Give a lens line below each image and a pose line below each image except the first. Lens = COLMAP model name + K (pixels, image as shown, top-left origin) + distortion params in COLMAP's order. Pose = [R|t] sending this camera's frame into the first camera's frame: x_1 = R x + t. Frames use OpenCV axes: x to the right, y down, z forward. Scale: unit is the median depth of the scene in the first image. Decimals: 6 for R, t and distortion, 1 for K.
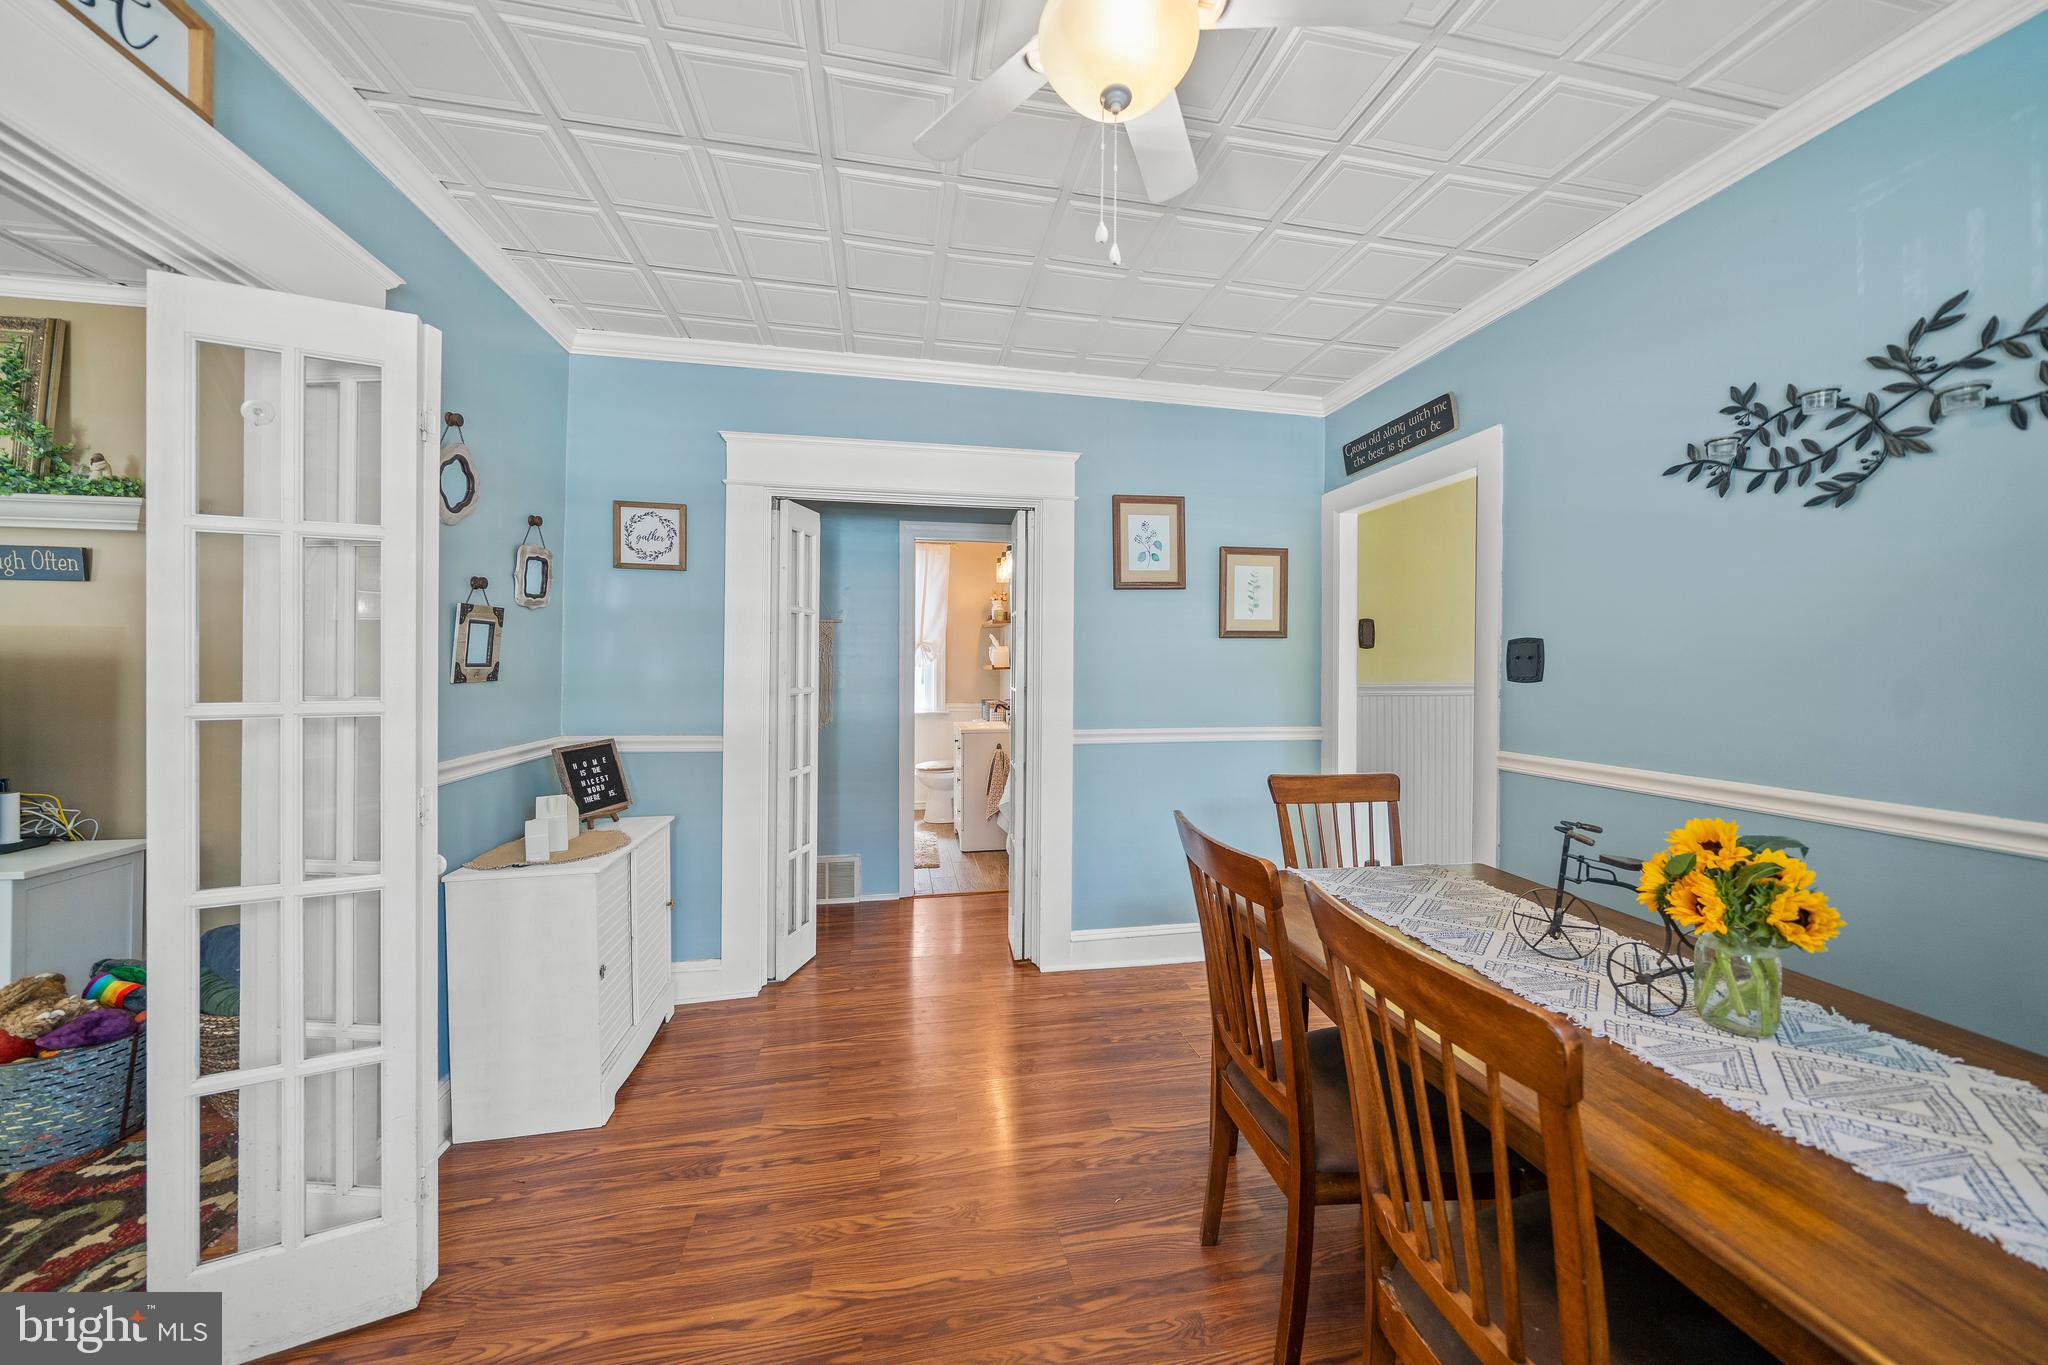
lens RADIAL K [[705.7, 0, 1030.3], [0, 705.7, 670.2], [0, 0, 1]] dist [-0.011281, 0.000711]
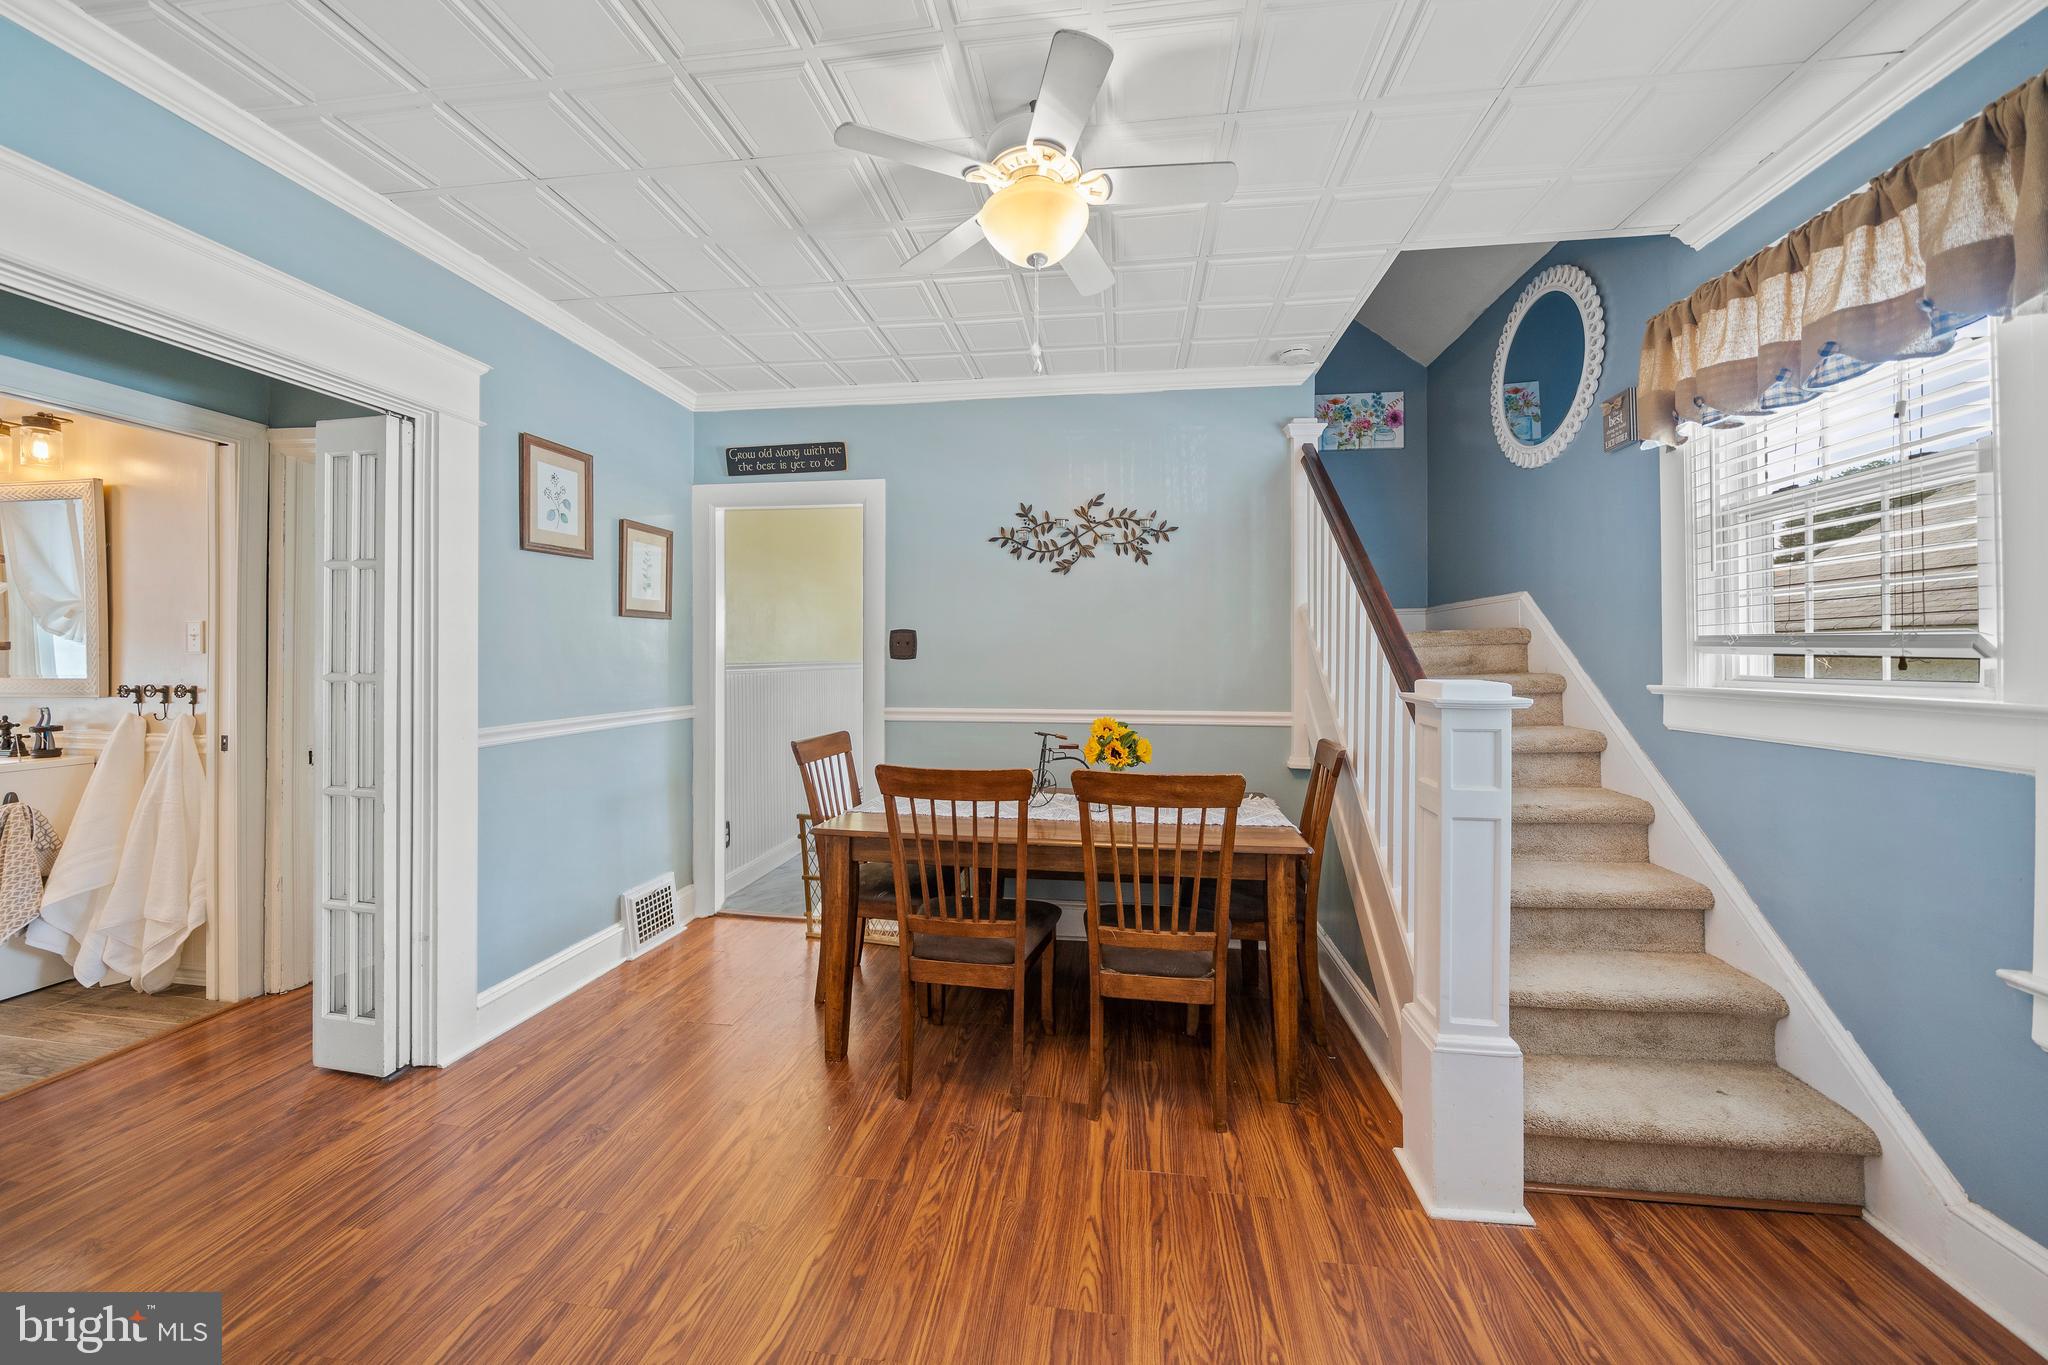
lens RADIAL K [[705.7, 0, 1038.9], [0, 705.7, 660.1], [0, 0, 1]] dist [-0.011281, 0.000711]
pose [[0.317019, -0.007083, 0.948393, -0.560353], [0.001082, 0.999974, 0.007106, 0.007818], [-0.948419, -0.001226, 0.317018, 0.231814]]
